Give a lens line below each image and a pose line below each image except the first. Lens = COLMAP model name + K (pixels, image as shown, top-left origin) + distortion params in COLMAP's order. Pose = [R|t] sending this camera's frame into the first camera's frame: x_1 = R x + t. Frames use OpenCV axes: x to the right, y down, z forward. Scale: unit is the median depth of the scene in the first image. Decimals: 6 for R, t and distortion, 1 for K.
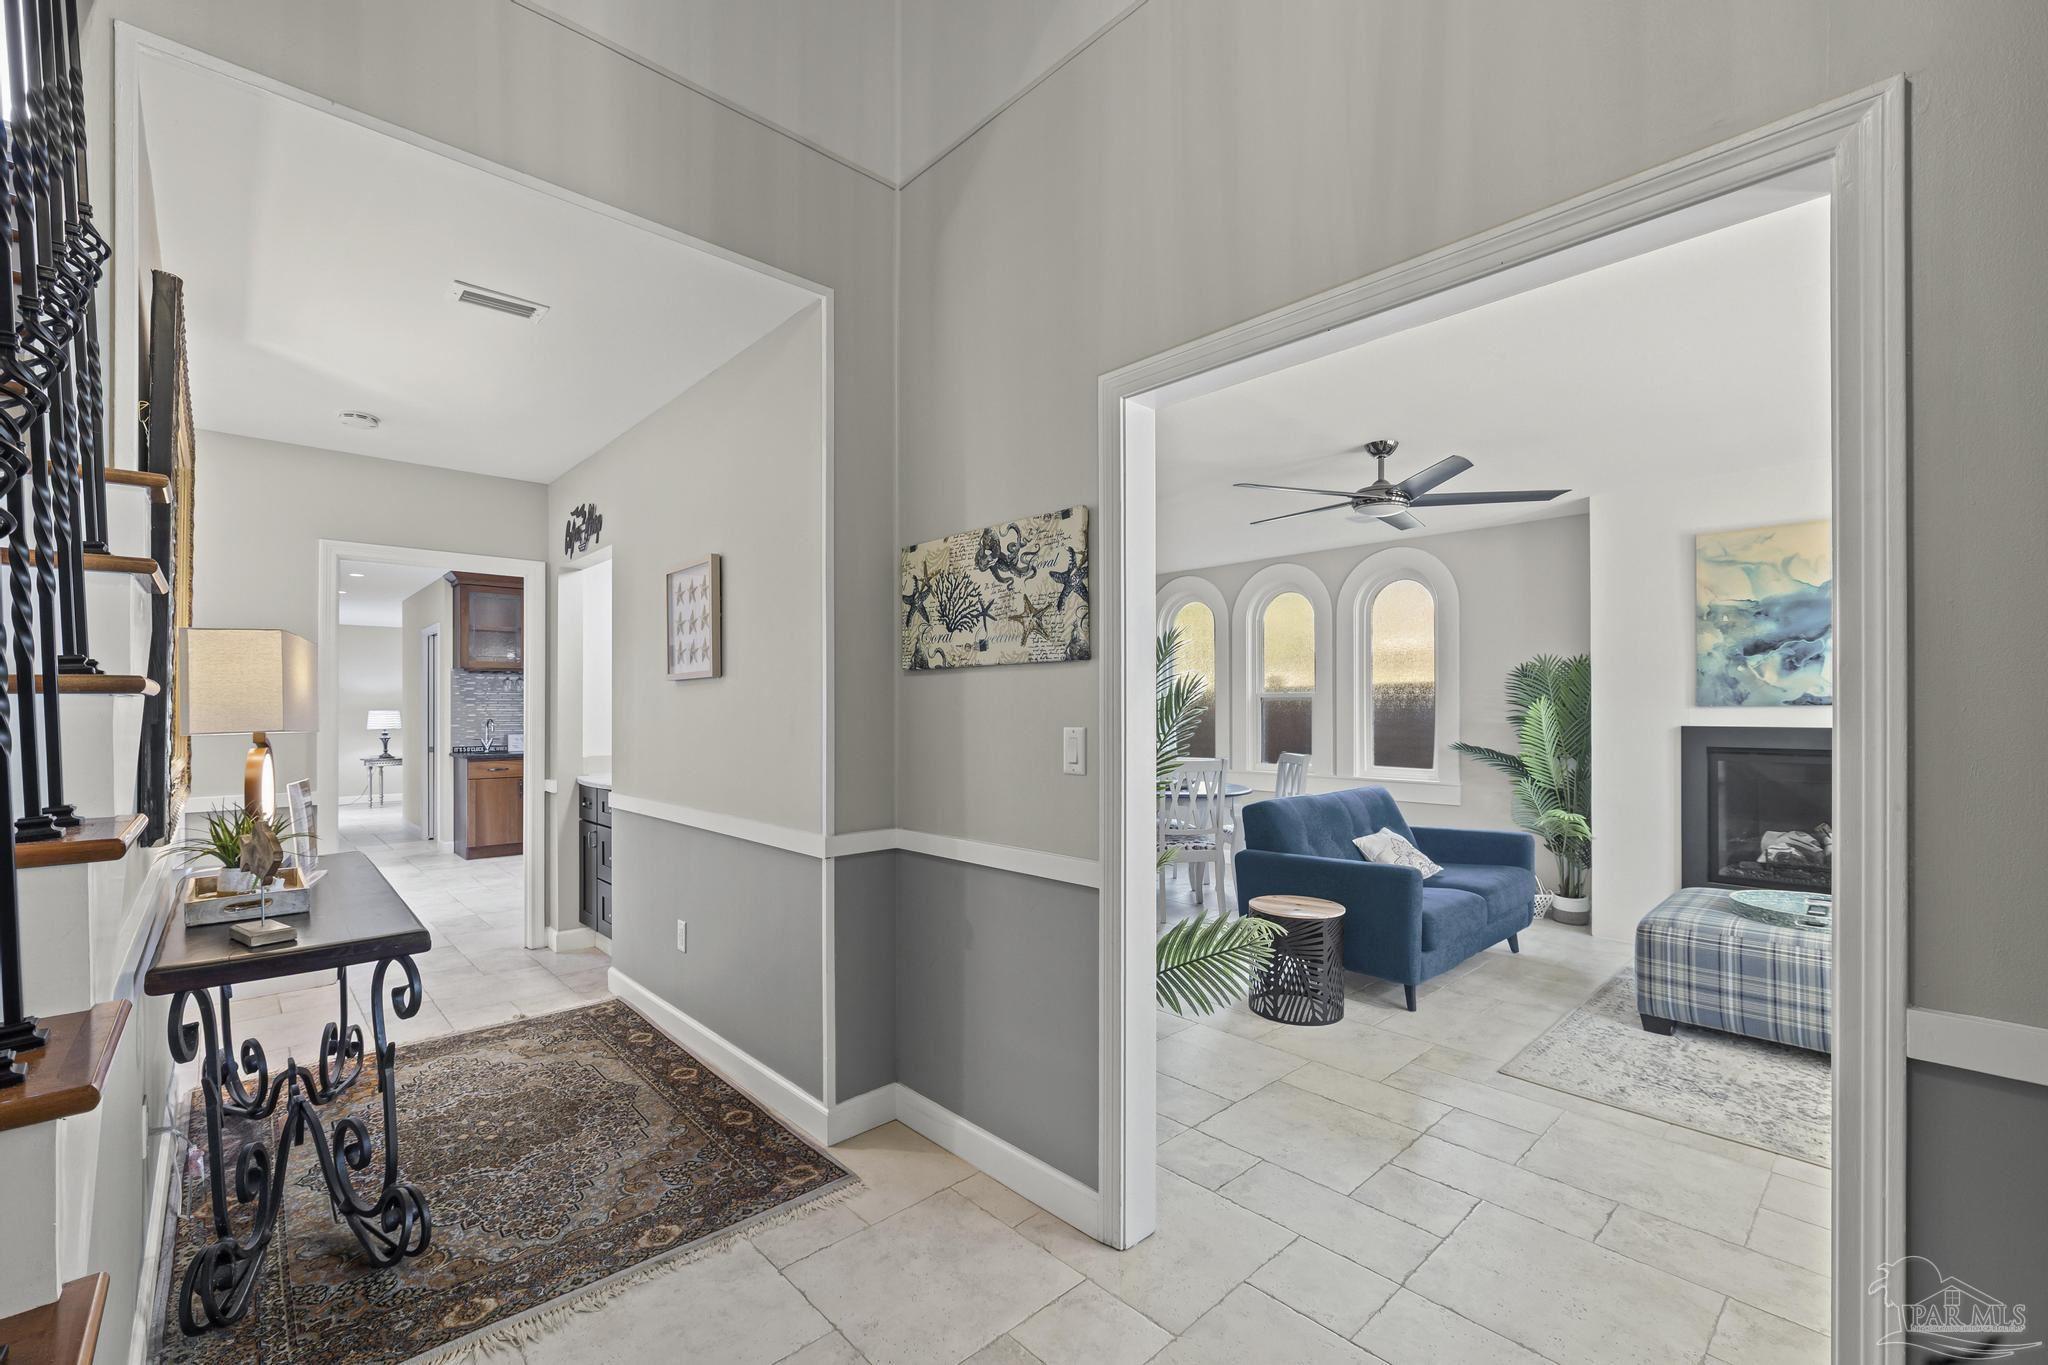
lens RADIAL K [[856.7, 0, 1016.4], [0, 856.7, 707.9], [0, 0, 1]] dist [0.002218, 0.000069]
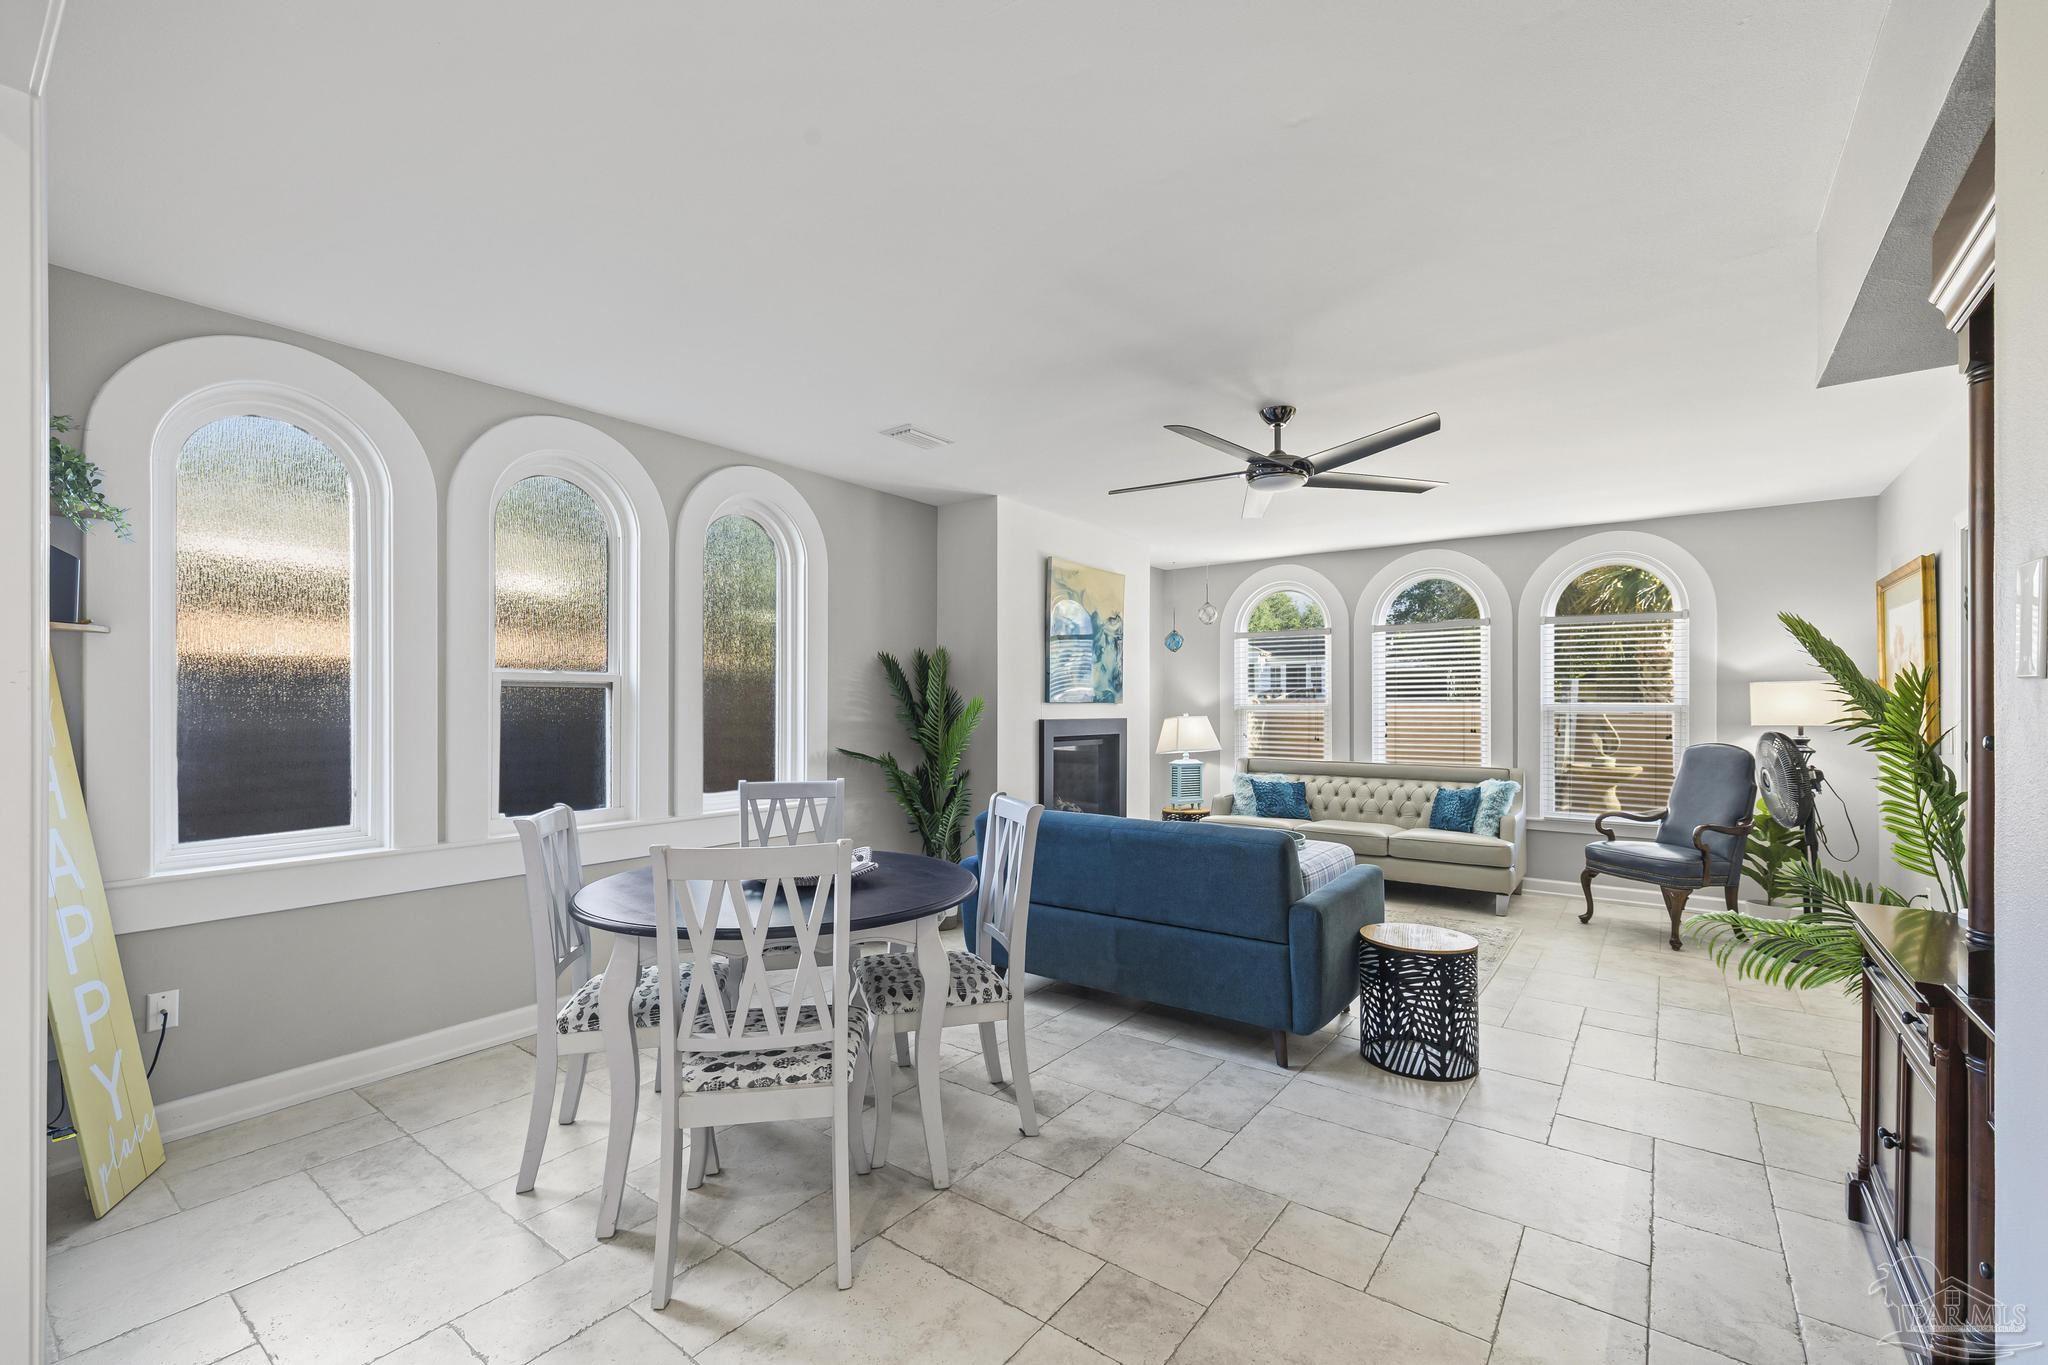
lens RADIAL K [[860.7, 0, 1017.2], [0, 860.7, 702.0], [0, 0, 1]] dist [0.003342, 0.000363]
pose [[-0.172614, 0.004073, 0.984981, -0.392362], [-0.005583, 0.999971, -0.005113, 0.003912], [-0.984974, -0.006382, -0.172587, 1.342020]]
